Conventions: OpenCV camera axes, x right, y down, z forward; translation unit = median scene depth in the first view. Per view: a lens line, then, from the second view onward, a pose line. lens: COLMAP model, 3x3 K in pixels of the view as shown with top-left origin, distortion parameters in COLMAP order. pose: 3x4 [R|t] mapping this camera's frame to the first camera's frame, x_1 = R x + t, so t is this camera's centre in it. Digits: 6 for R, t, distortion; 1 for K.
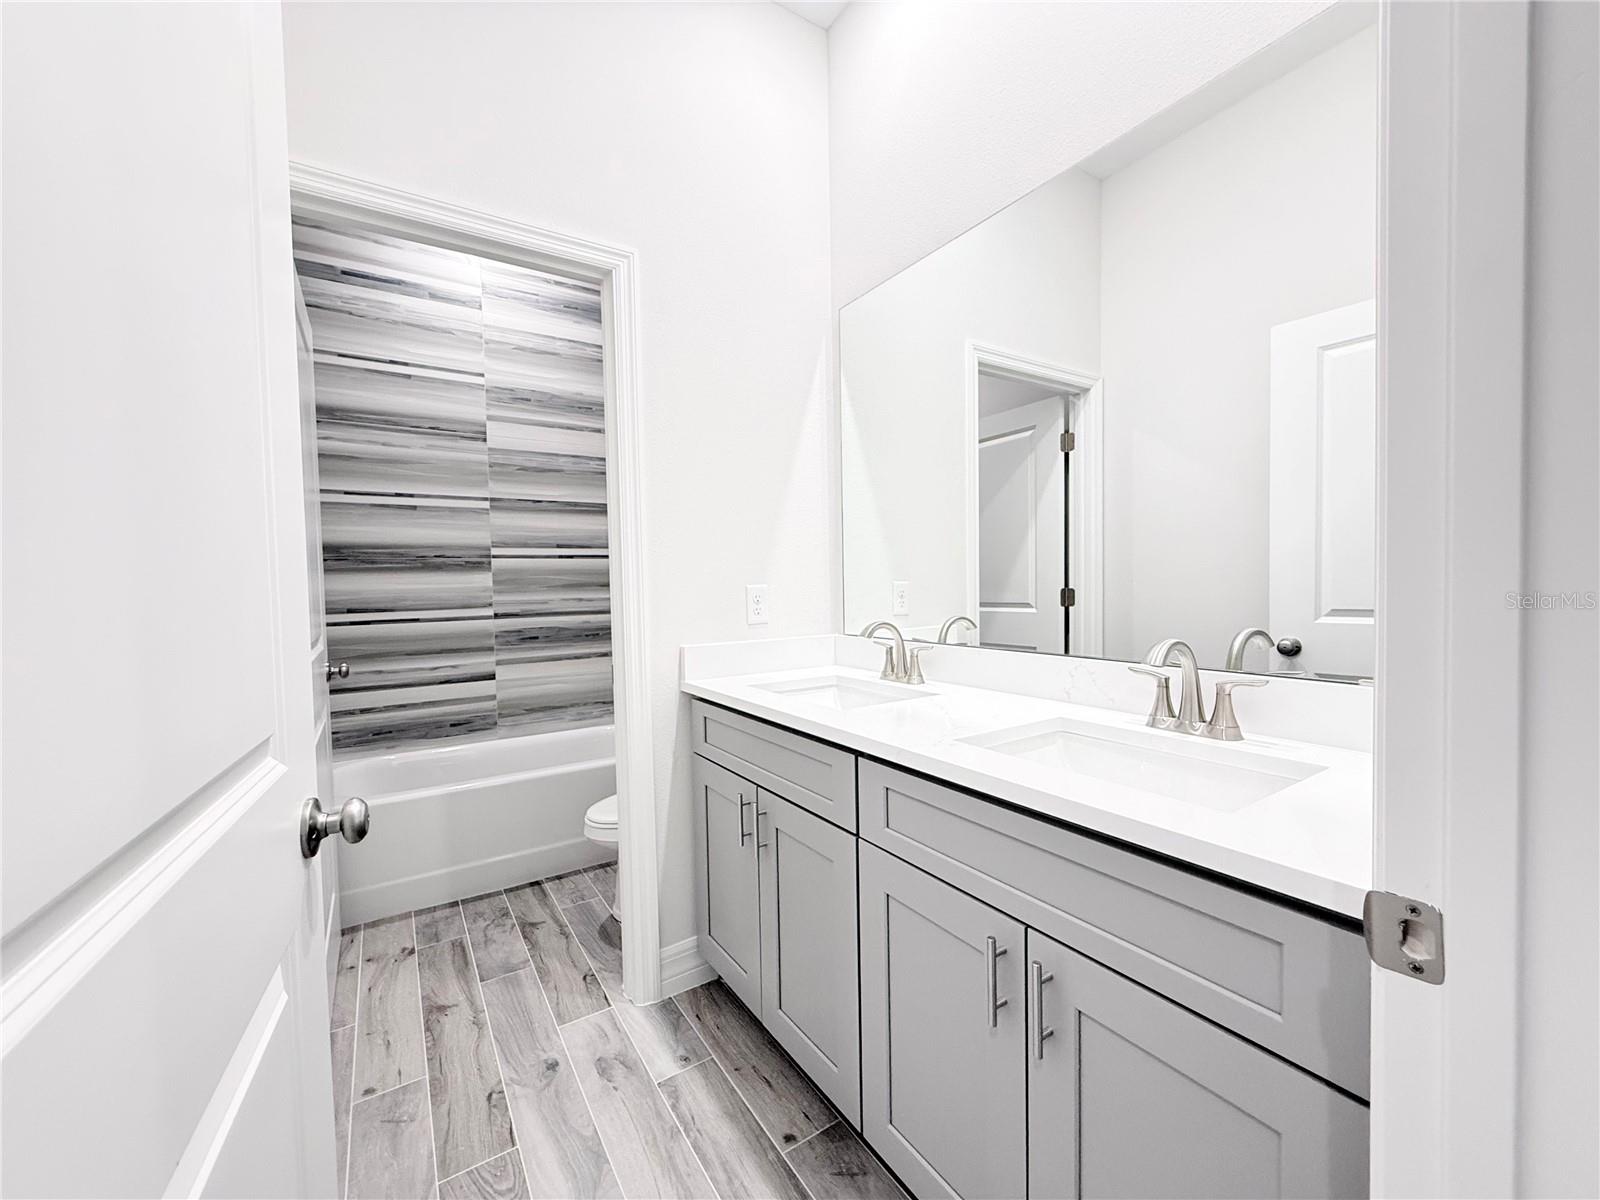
lens RADIAL K [[654.4, 0, 797.8], [0, 654.4, 600.5], [0, 0, 1]] dist [-0.001524, 0.000253]
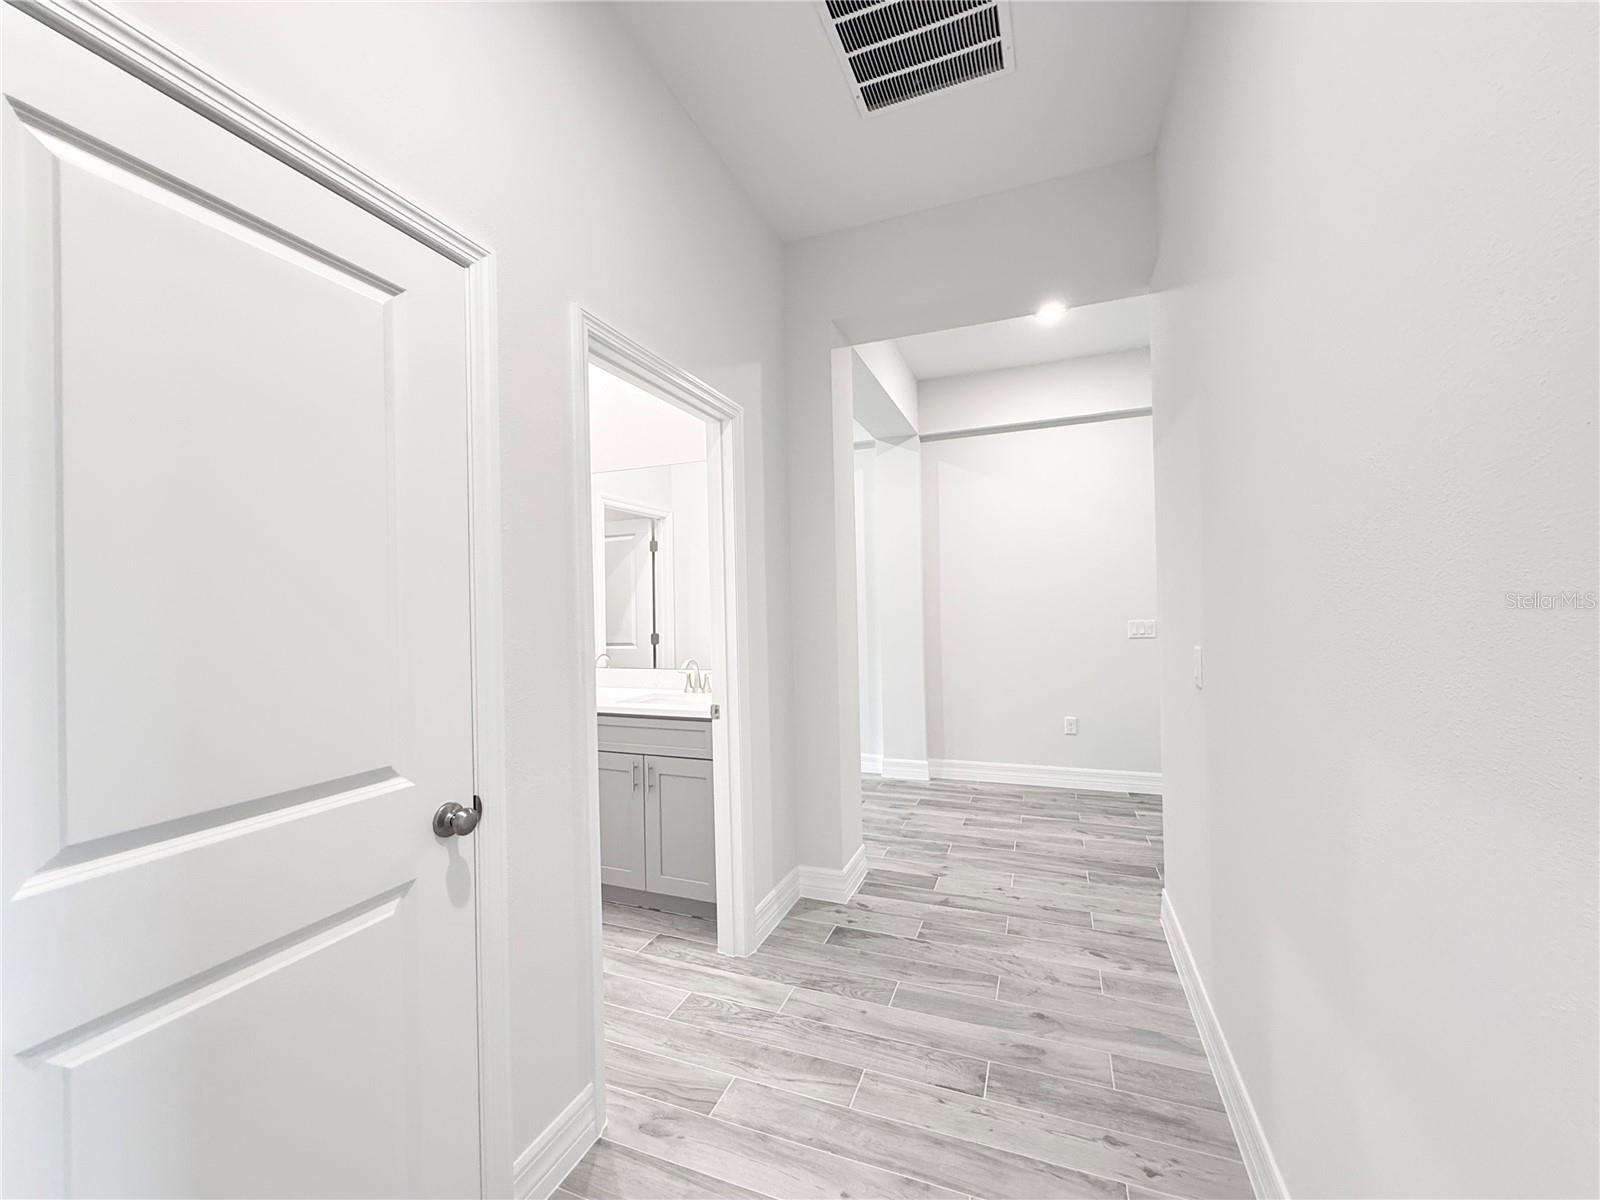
lens RADIAL K [[654.4, 0, 796.8], [0, 654.4, 604.2], [0, 0, 1]] dist [-0.001524, 0.000253]
pose [[0.822607, 0.004081, 0.568595, -0.241882], [0.021314, 0.999050, -0.038007, -0.023082], [-0.568210, 0.043384, 0.821739, -0.587182]]
